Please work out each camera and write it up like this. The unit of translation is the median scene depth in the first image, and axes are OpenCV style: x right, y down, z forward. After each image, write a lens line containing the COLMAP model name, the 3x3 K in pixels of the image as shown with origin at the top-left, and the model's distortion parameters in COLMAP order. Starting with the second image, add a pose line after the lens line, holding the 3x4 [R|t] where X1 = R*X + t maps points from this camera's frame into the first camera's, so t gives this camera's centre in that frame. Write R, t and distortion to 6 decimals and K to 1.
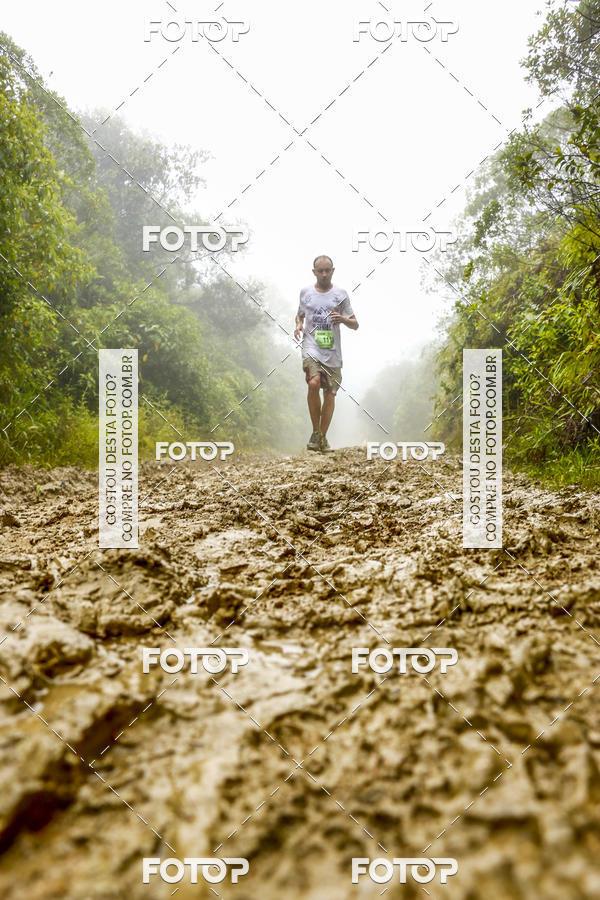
lens RADIAL K [[741.4, 0, 283.2], [0, 741.4, 458.8], [0, 0, 1]] dist [-0.188721, 0.163019]
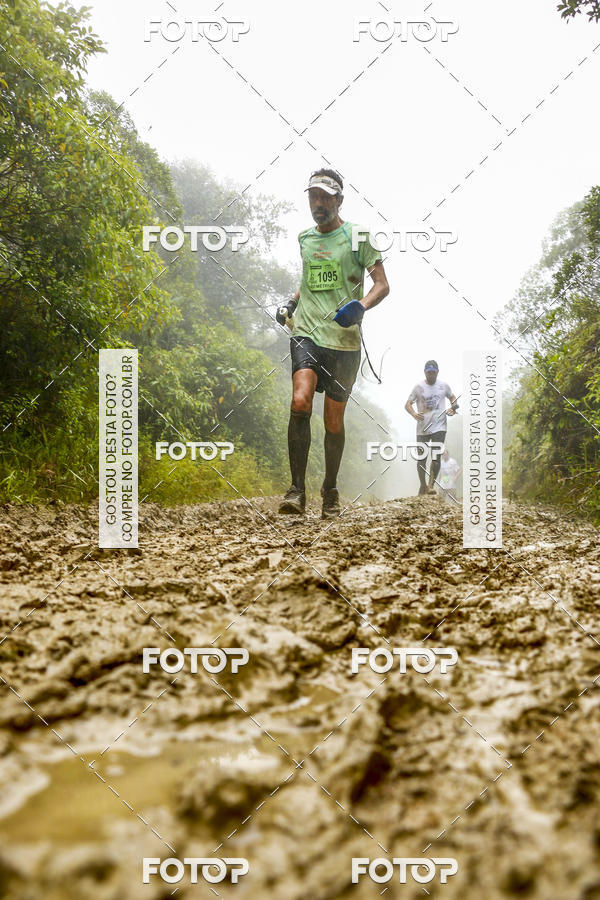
lens RADIAL K [[741.4, 0, 283.2], [0, 741.4, 458.8], [0, 0, 1]] dist [-0.188721, 0.163019]
pose [[0.995609, 0.034381, -0.087067, -0.023155], [-0.039624, 0.997458, -0.059229, 0.002948], [0.084809, 0.062419, 0.994440, -0.014129]]
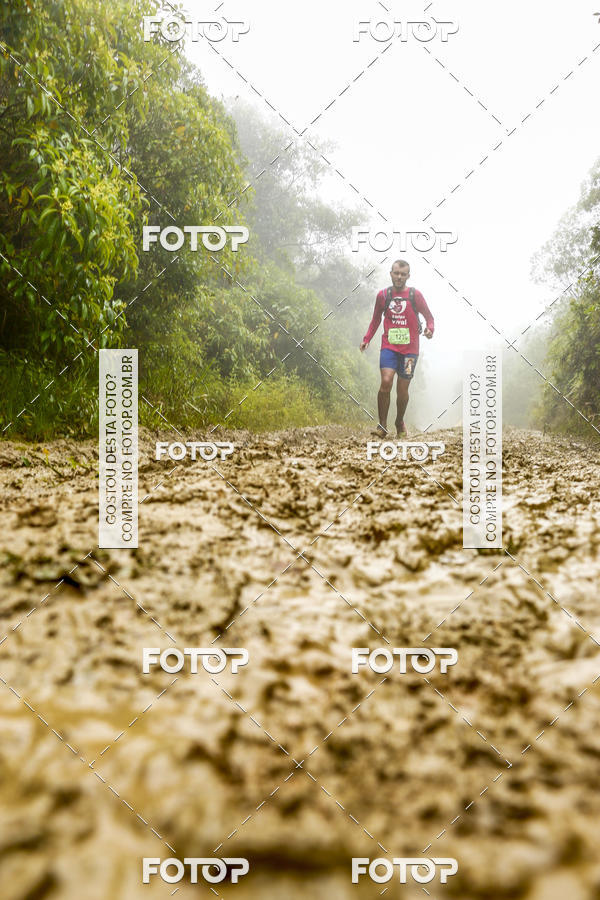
lens RADIAL K [[741.4, 0, 283.2], [0, 741.4, 458.8], [0, 0, 1]] dist [-0.188721, 0.163019]
pose [[0.991598, 0.055870, -0.116667, -0.086772], [-0.051791, 0.997946, 0.037713, 0.009541], [0.118535, -0.031353, 0.992455, -0.221540]]
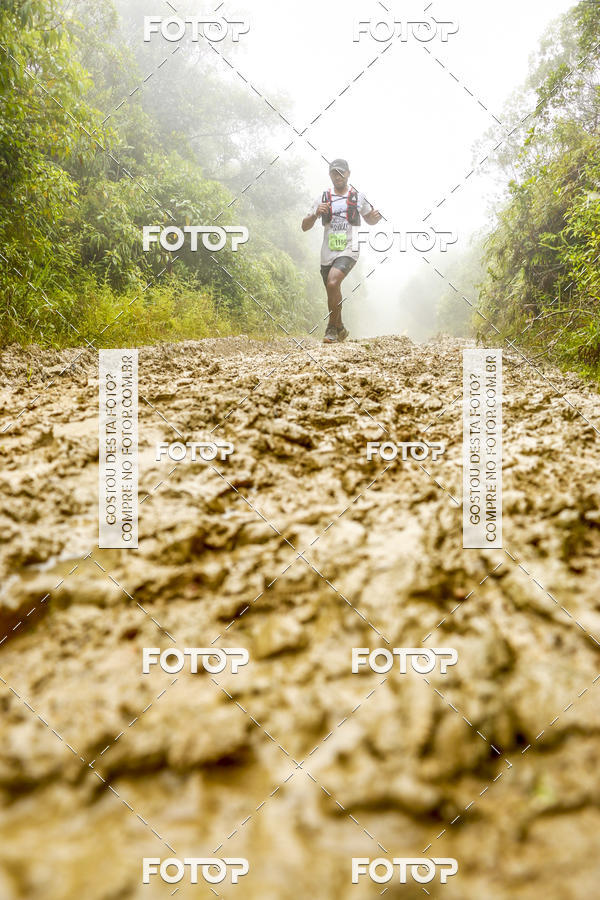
lens RADIAL K [[741.4, 0, 283.2], [0, 741.4, 458.8], [0, 0, 1]] dist [-0.188721, 0.163019]
pose [[0.998055, 0.039734, -0.048026, 0.016901], [-0.031951, 0.987684, 0.153162, 0.000154], [0.053521, -0.151330, 0.987033, 0.076582]]
